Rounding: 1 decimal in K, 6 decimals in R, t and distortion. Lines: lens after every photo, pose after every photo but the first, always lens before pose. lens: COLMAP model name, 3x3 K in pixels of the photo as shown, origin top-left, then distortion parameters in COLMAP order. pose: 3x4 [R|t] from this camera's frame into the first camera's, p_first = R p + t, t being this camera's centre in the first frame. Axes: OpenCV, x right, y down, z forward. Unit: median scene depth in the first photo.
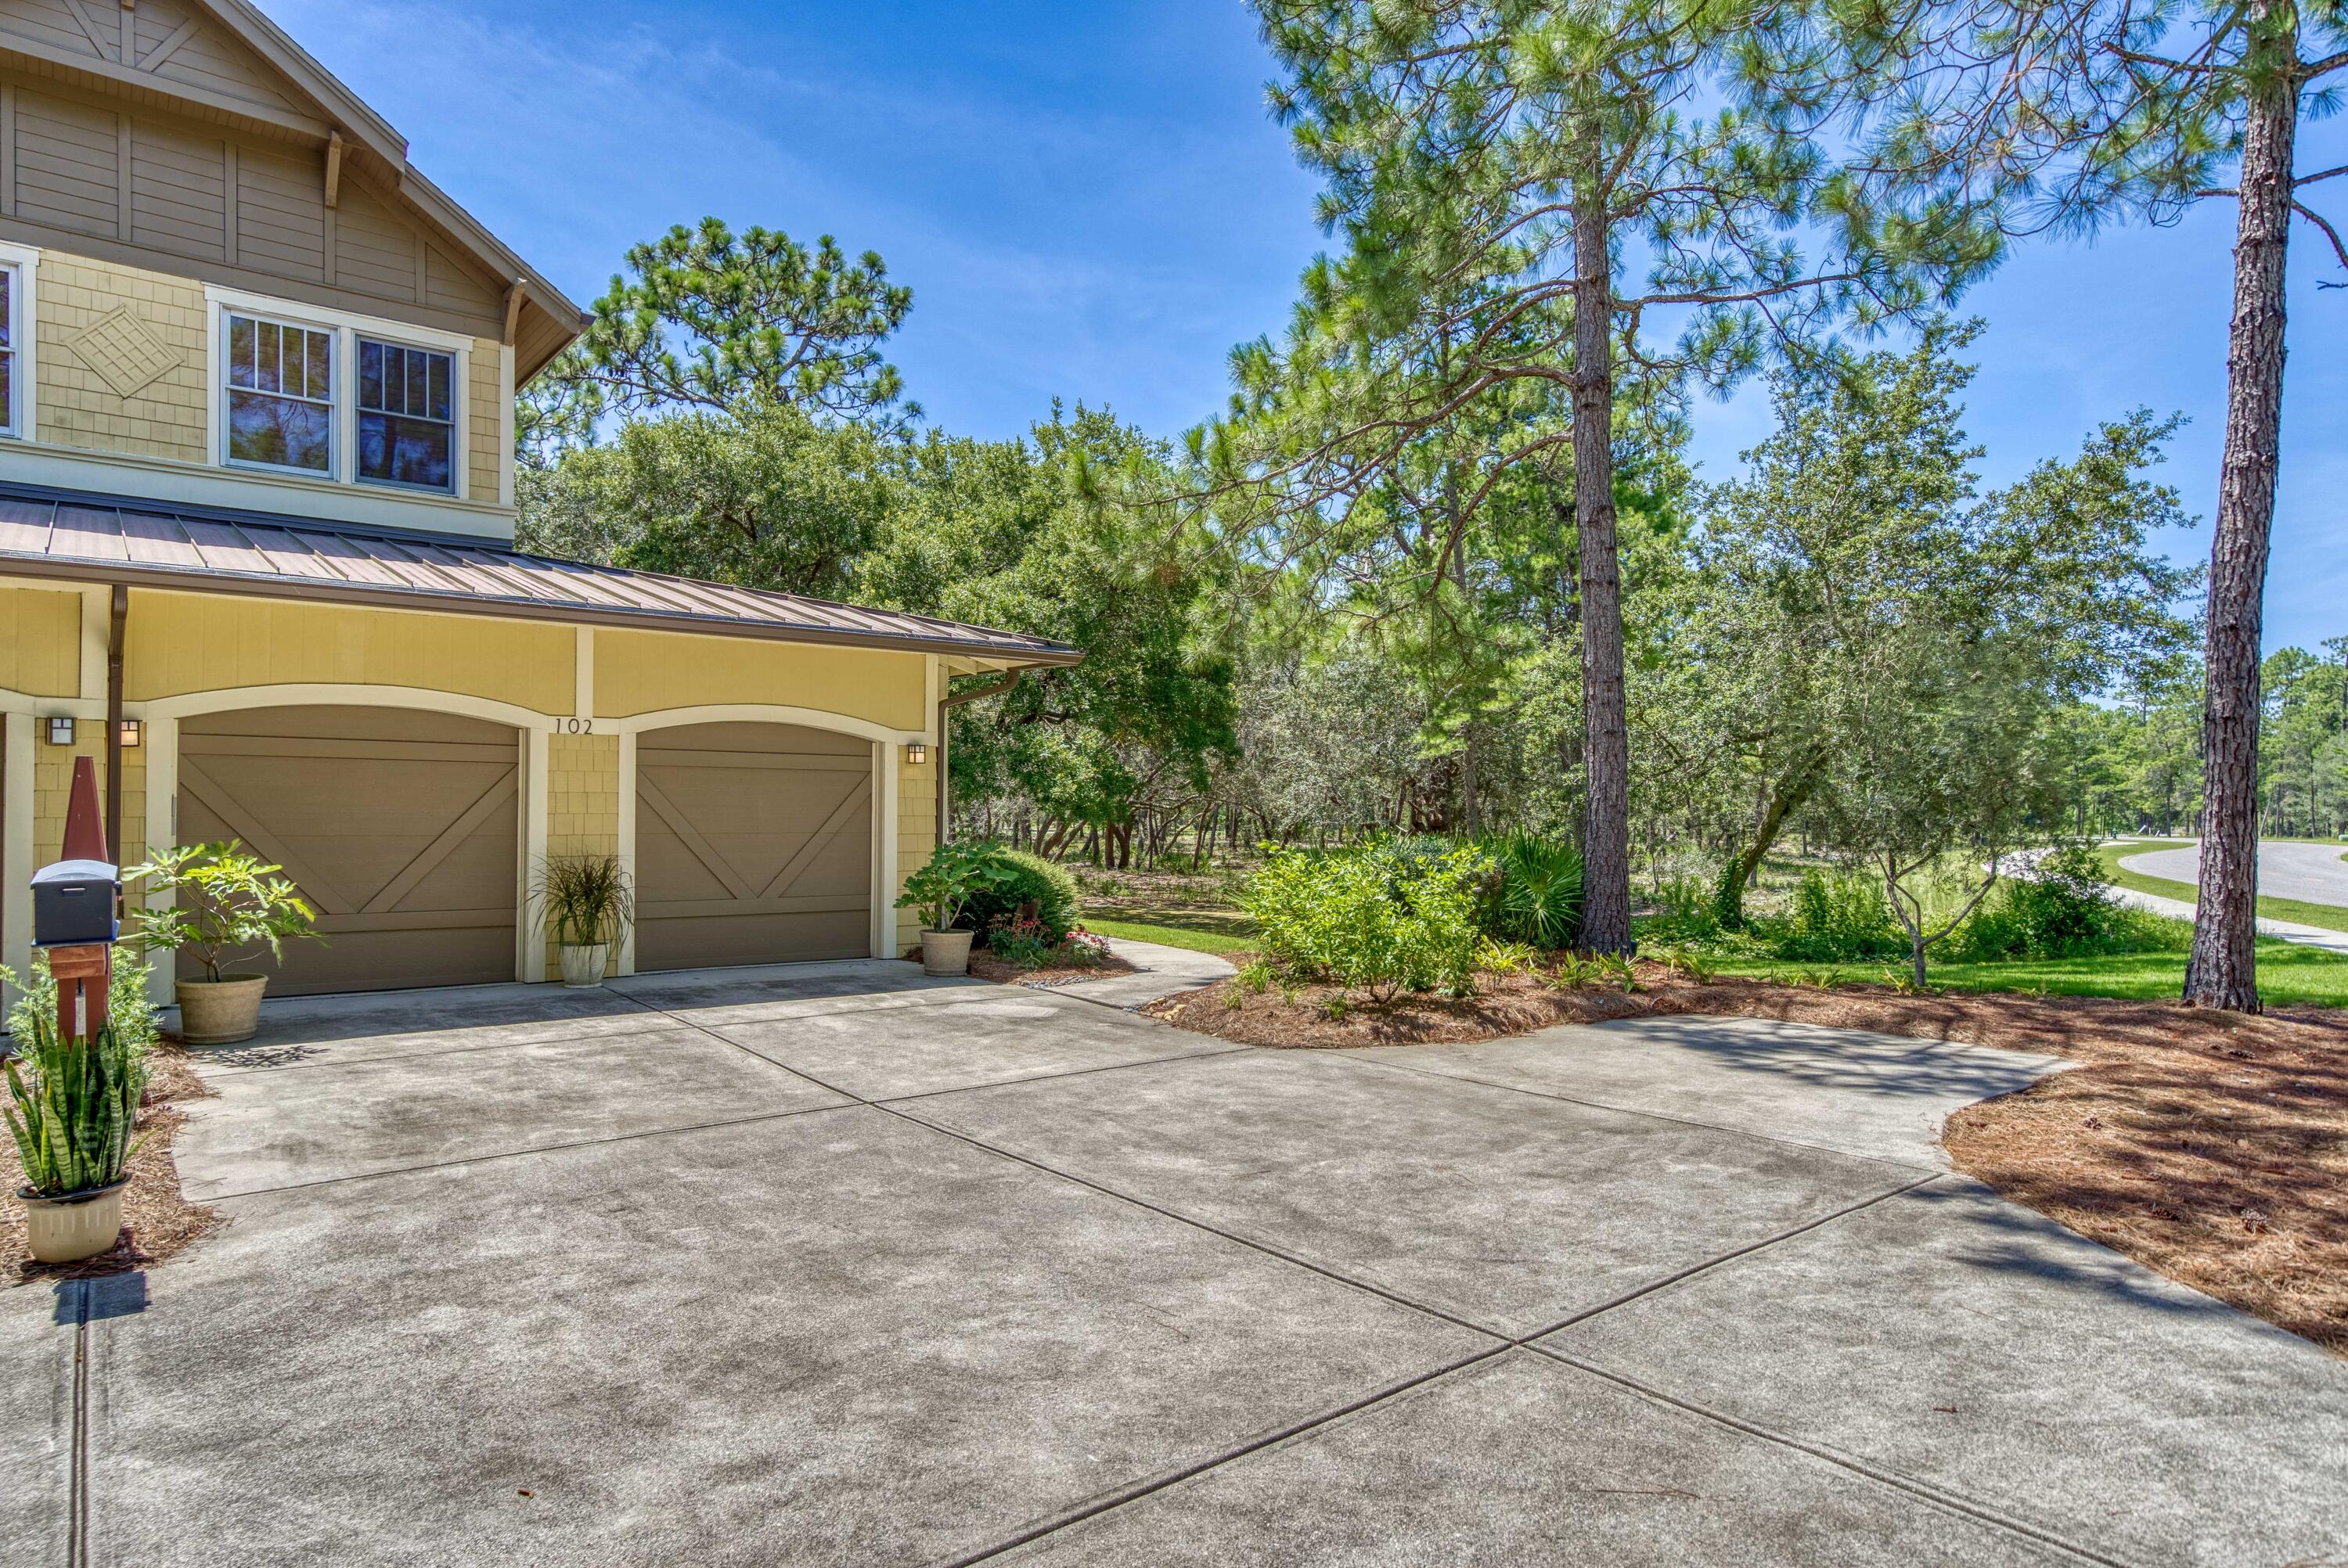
lens RADIAL K [[1370.8, 0, 1166.2], [0, 1370.8, 776.4], [0, 0, 1]] dist [0.022048, 0.000826]
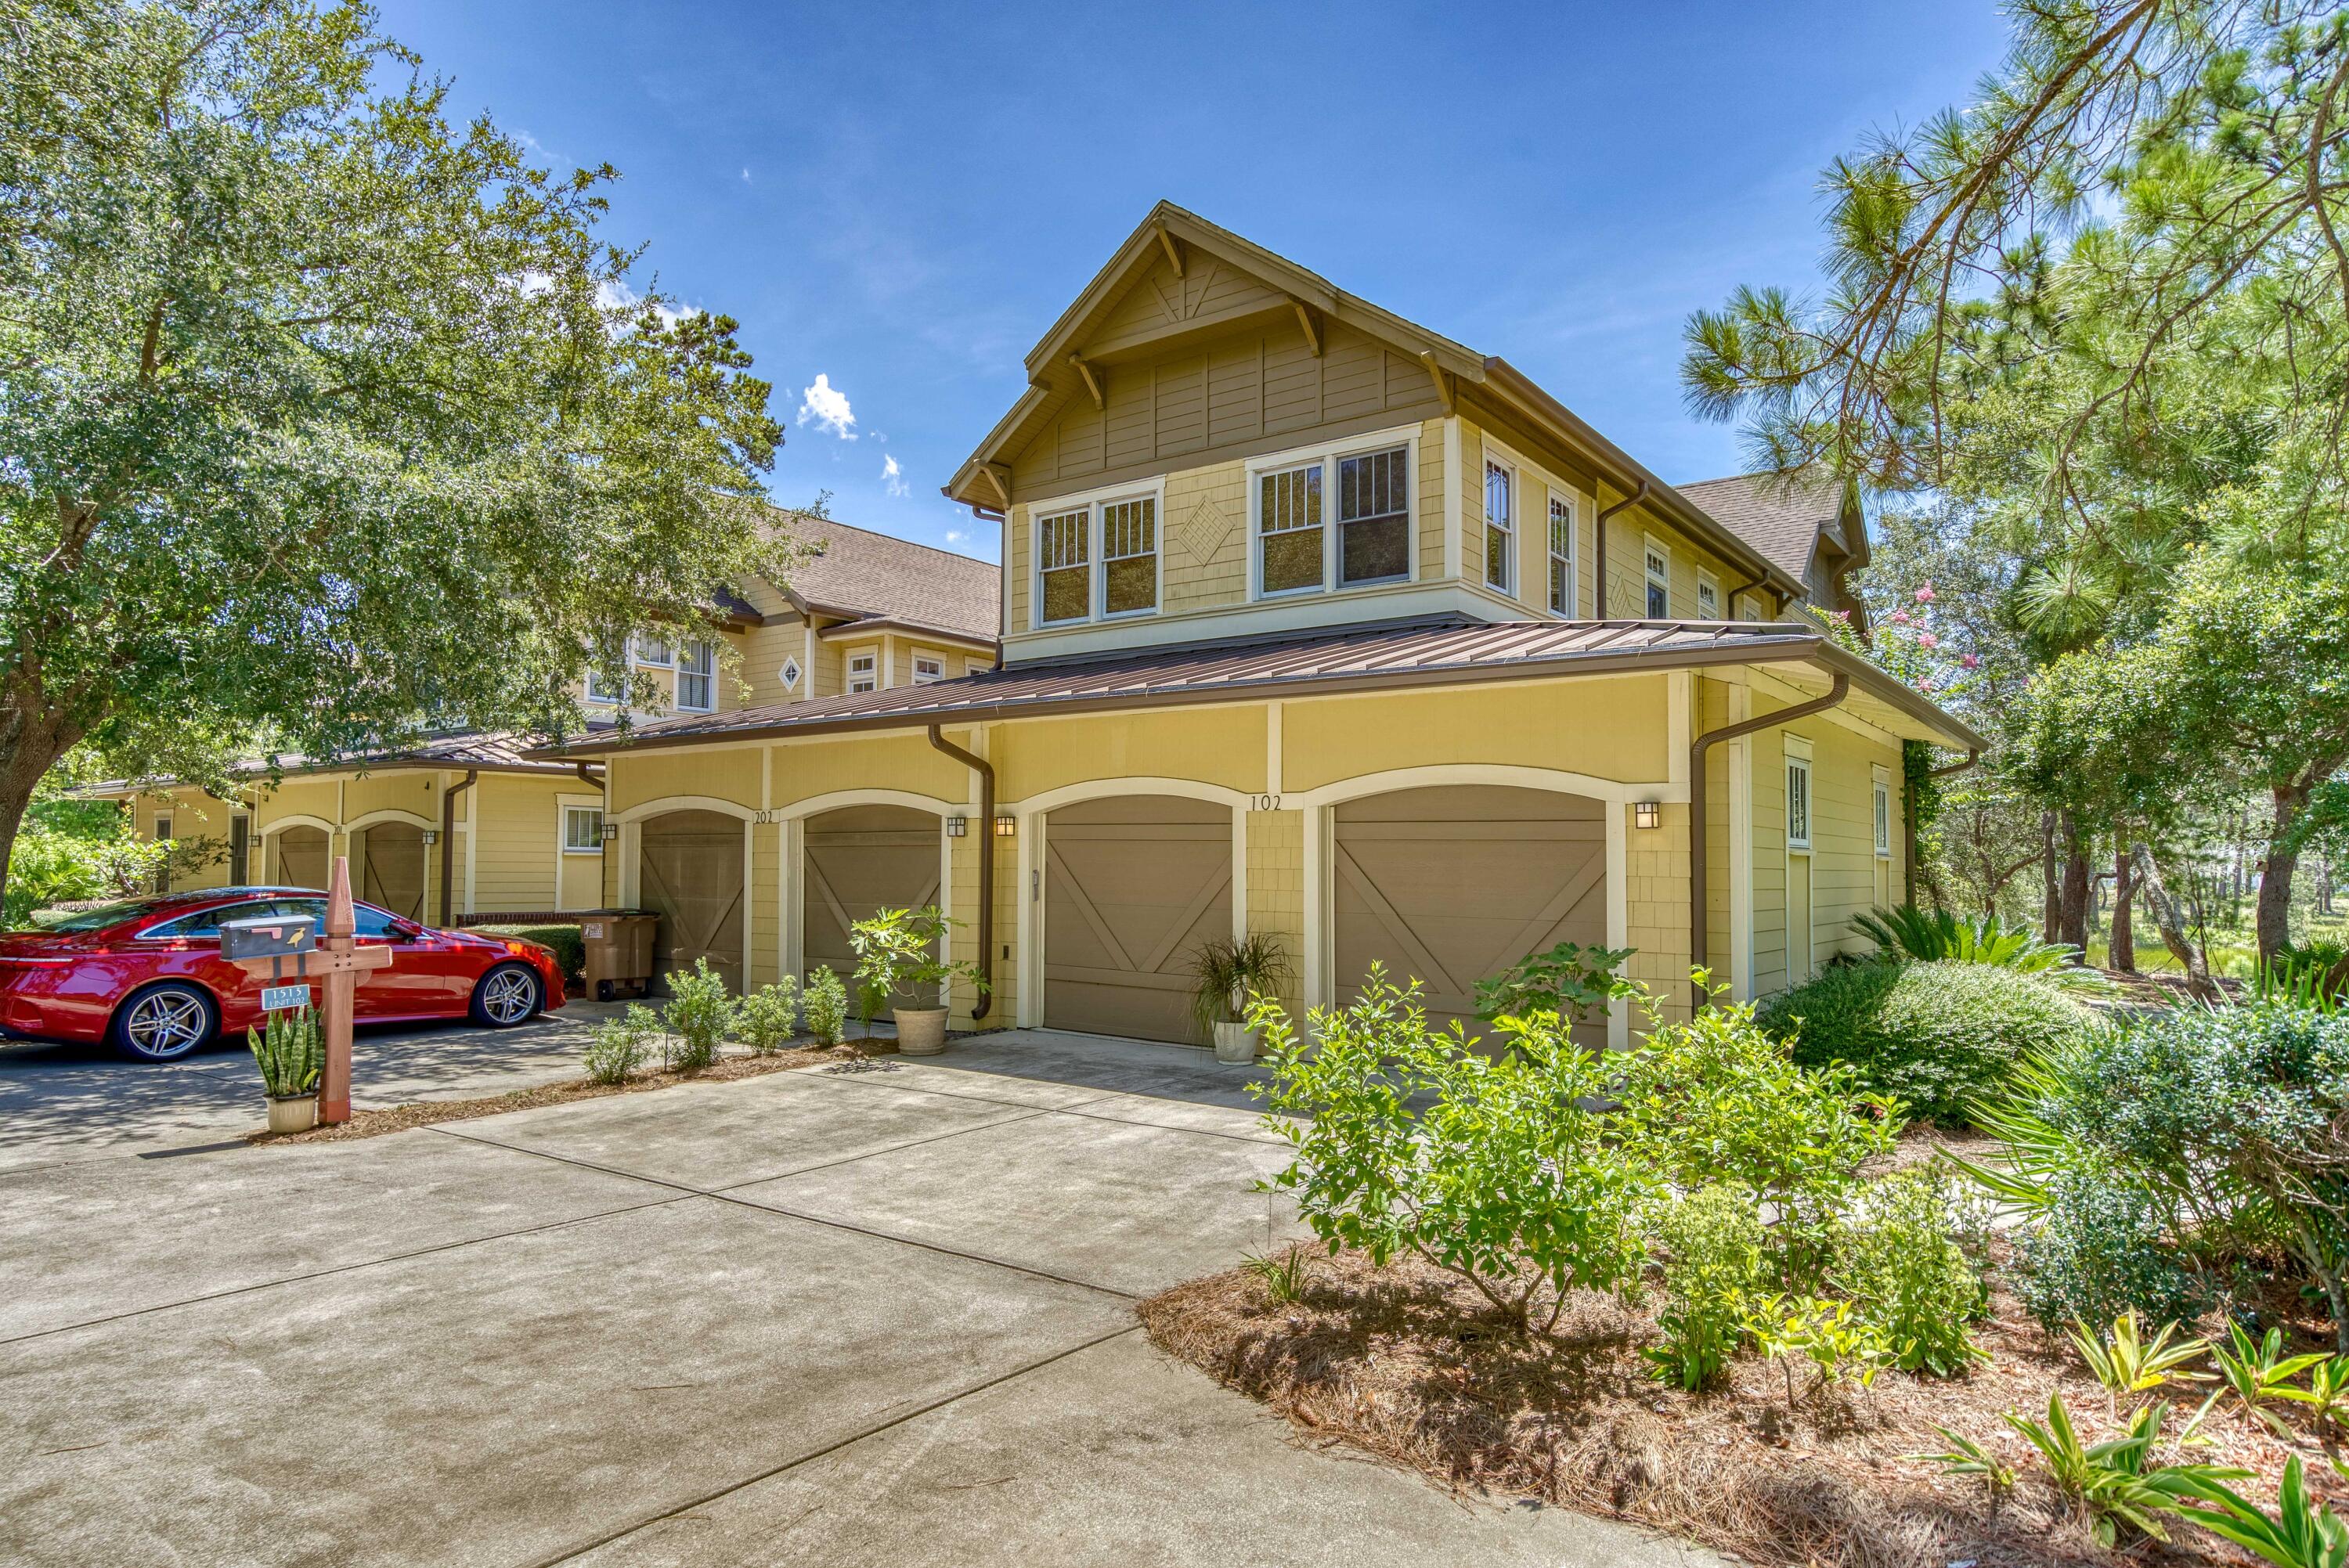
lens RADIAL K [[1398.4, 0, 1174.5], [0, 1398.4, 784.0], [0, 0, 1]] dist [0.002778, 0.019890]
pose [[0.255580, -0.057954, -0.965049, 0.531377], [0.014186, 0.998319, -0.056195, 0.005804], [0.966684, 0.000672, 0.255973, 0.680033]]
